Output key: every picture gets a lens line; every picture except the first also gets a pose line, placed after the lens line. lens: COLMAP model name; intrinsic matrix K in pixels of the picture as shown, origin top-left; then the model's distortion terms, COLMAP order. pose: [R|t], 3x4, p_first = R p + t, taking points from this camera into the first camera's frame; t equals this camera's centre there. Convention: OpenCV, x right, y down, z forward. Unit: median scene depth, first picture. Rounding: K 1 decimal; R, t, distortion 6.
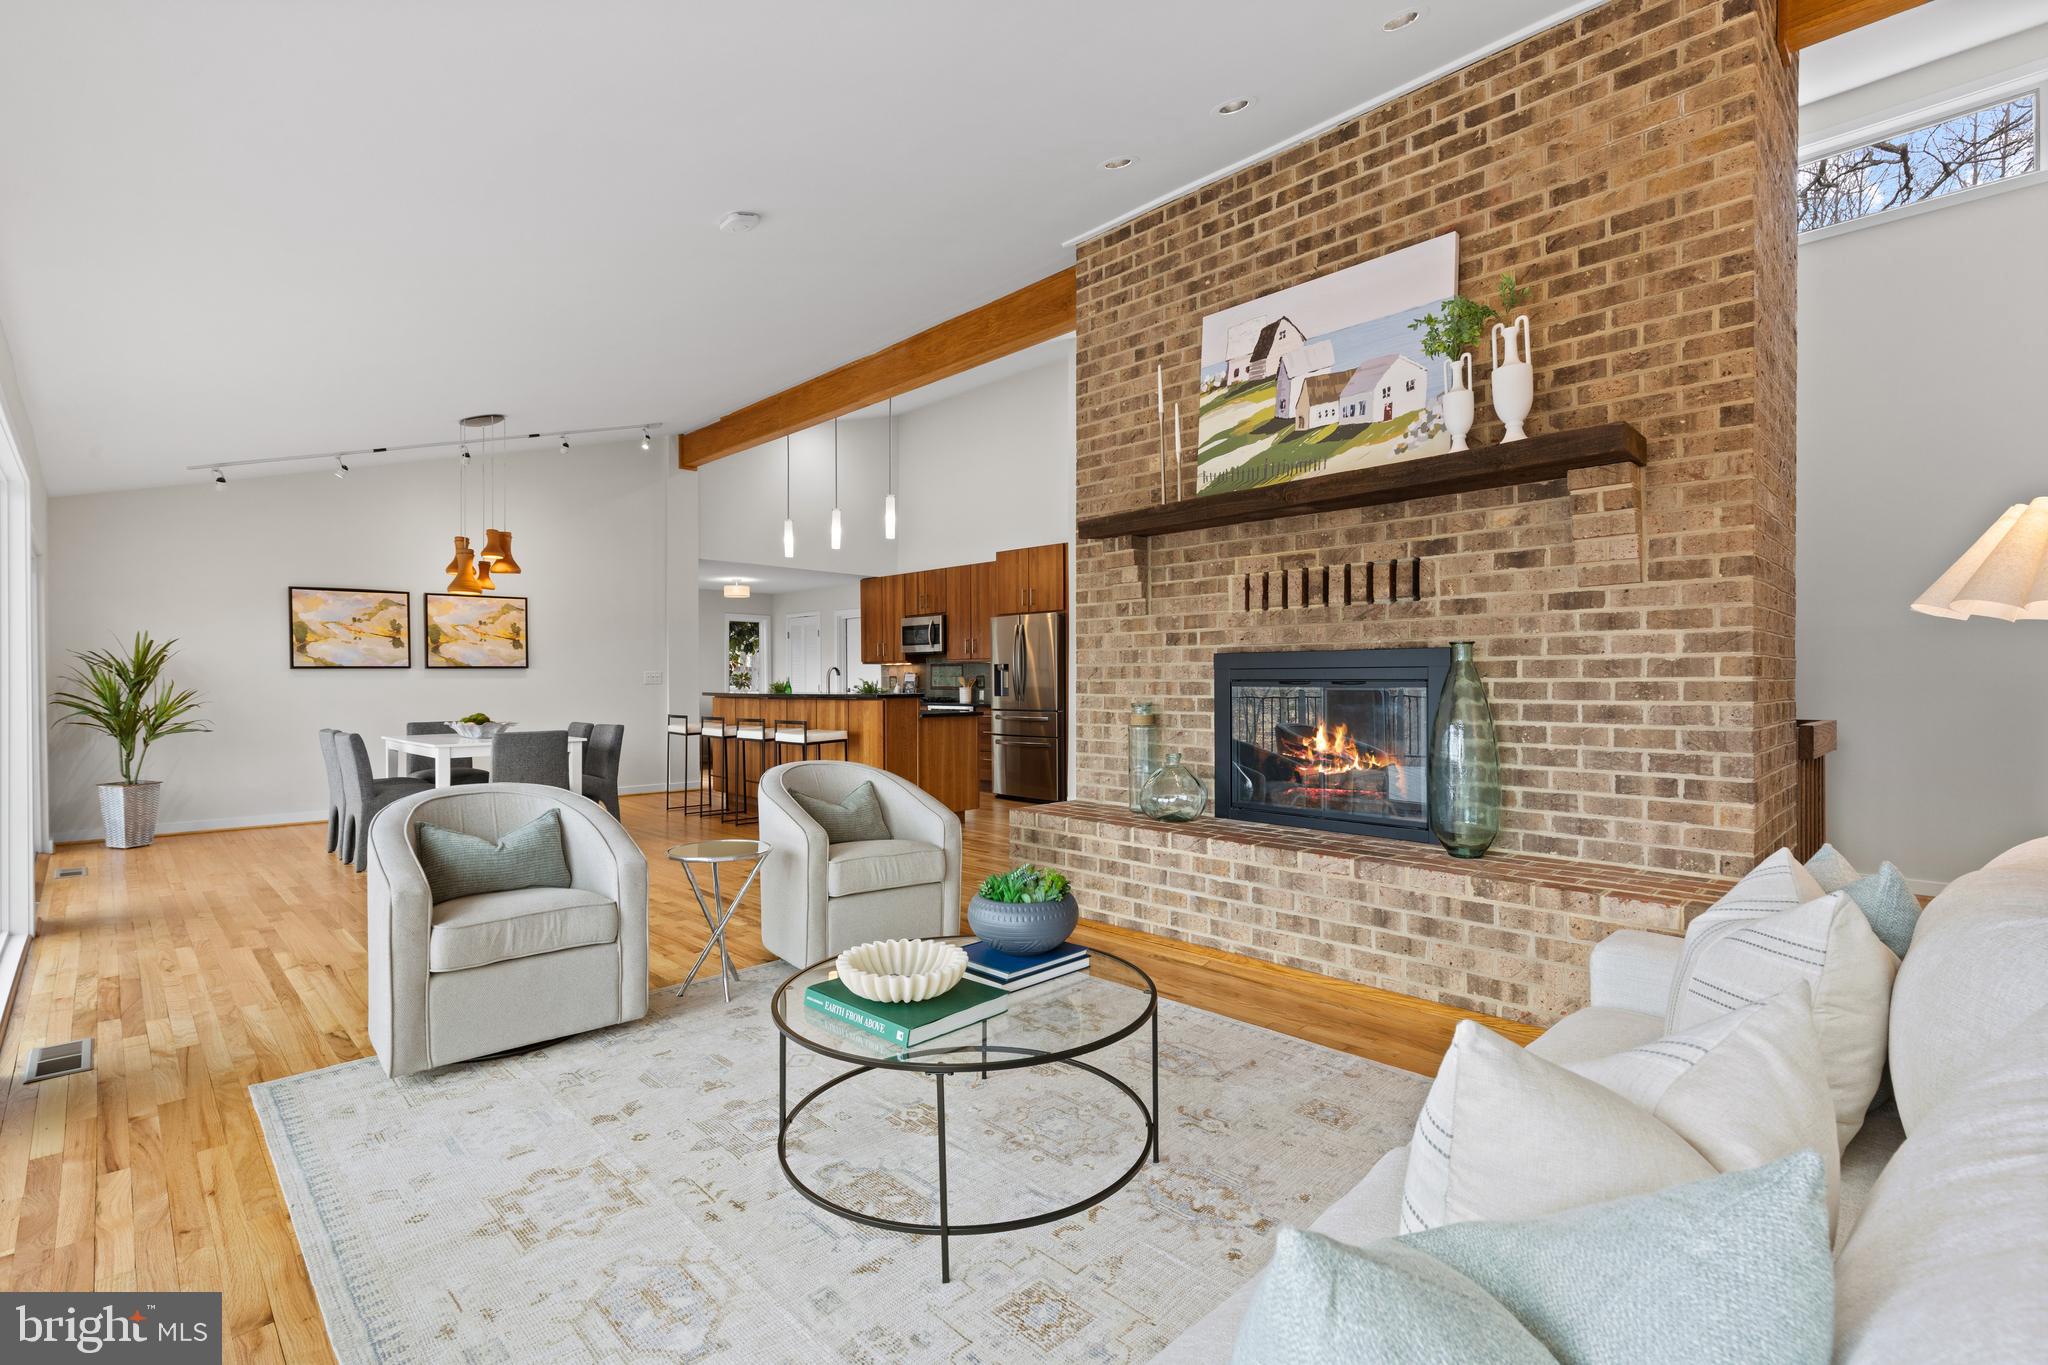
lens RADIAL K [[937.3, 0, 1024.4], [0, 937.3, 674.6], [0, 0, 1]] dist [0.002142, -0.000506]
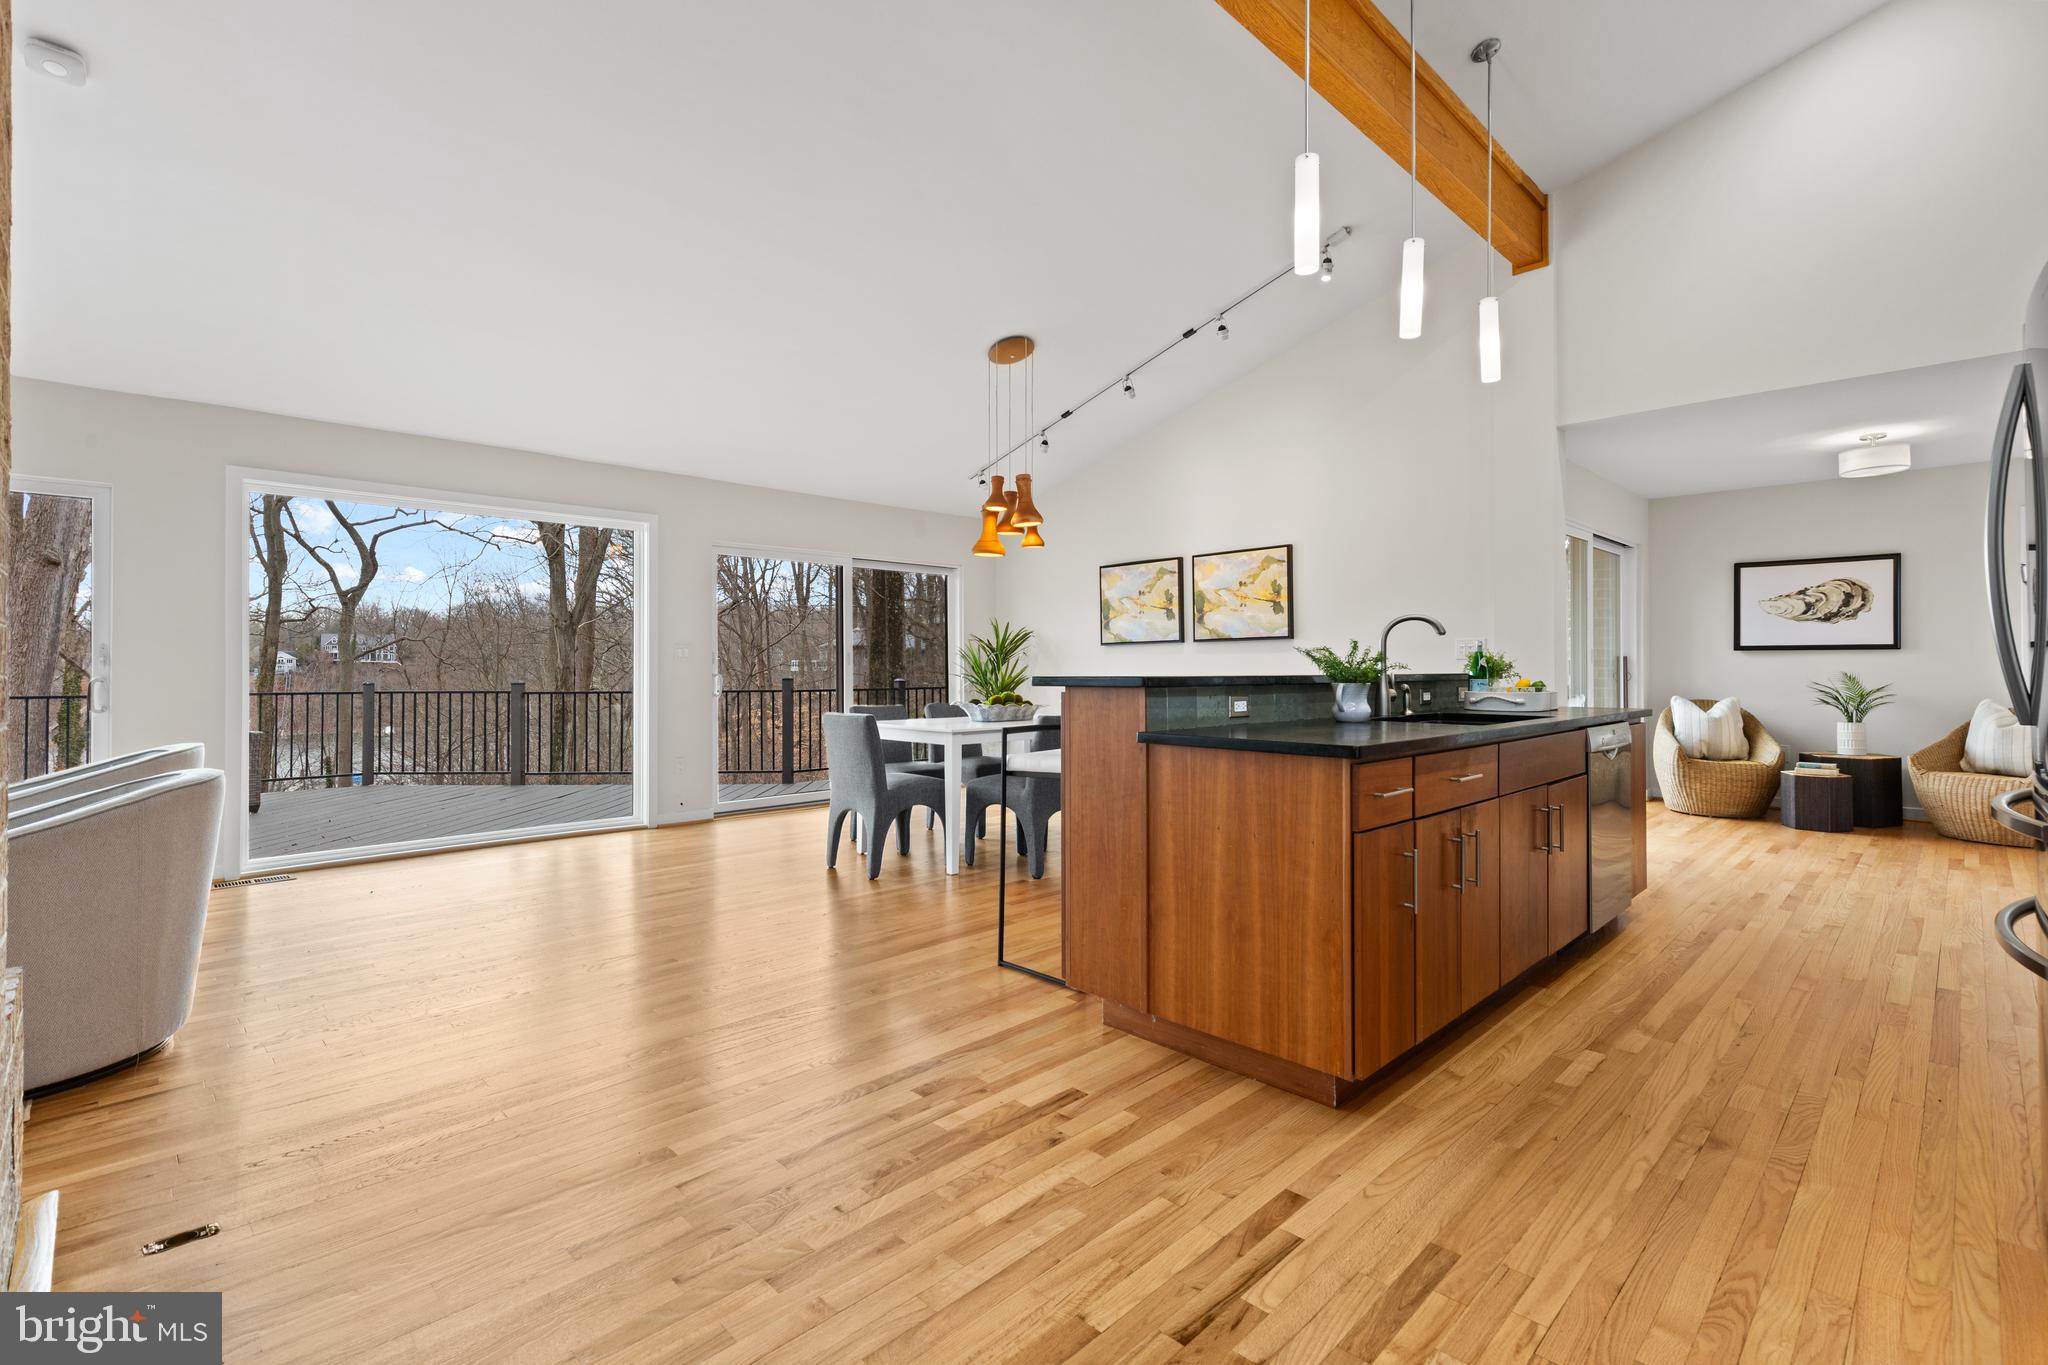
lens RADIAL K [[937.3, 0, 1024.4], [0, 937.3, 674.6], [0, 0, 1]] dist [0.002142, -0.000506]
pose [[0.010187, 0.014354, -0.999845, 0.238566], [0.011866, 0.999825, 0.014475, 0.009457], [0.999878, -0.012011, 0.010014, 0.848884]]
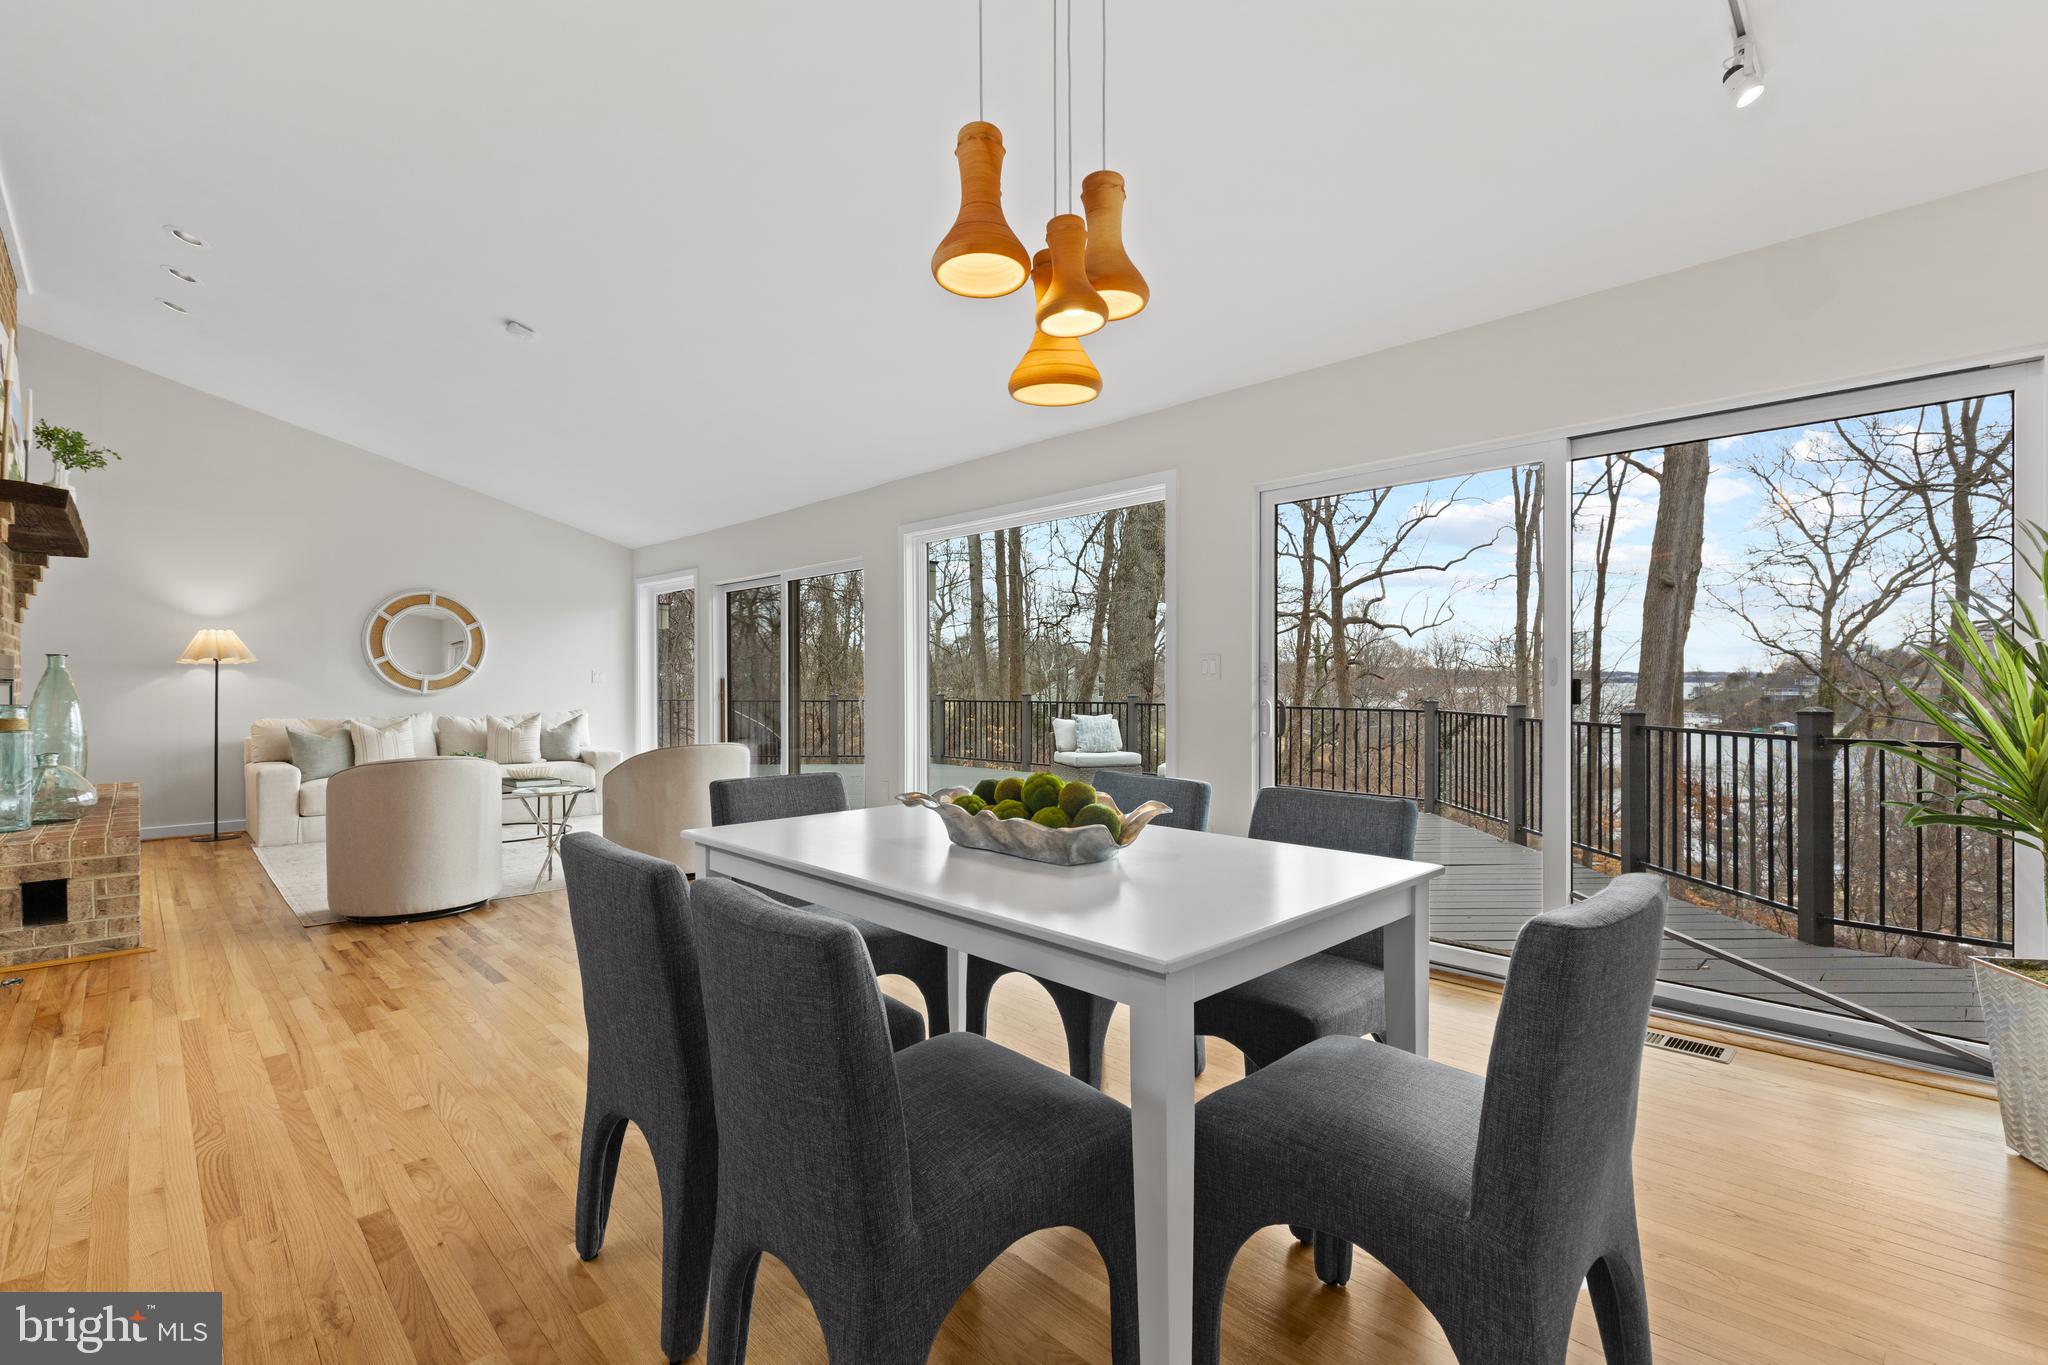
lens RADIAL K [[934.1, 0, 1030.1], [0, 934.1, 680.1], [0, 0, 1]] dist [0.000620, 0.000611]
pose [[-0.999928, 0.011368, 0.003948, -0.470742], [0.011314, 0.999846, -0.013427, 0.013195], [-0.004100, -0.013382, -0.999902, 1.081930]]
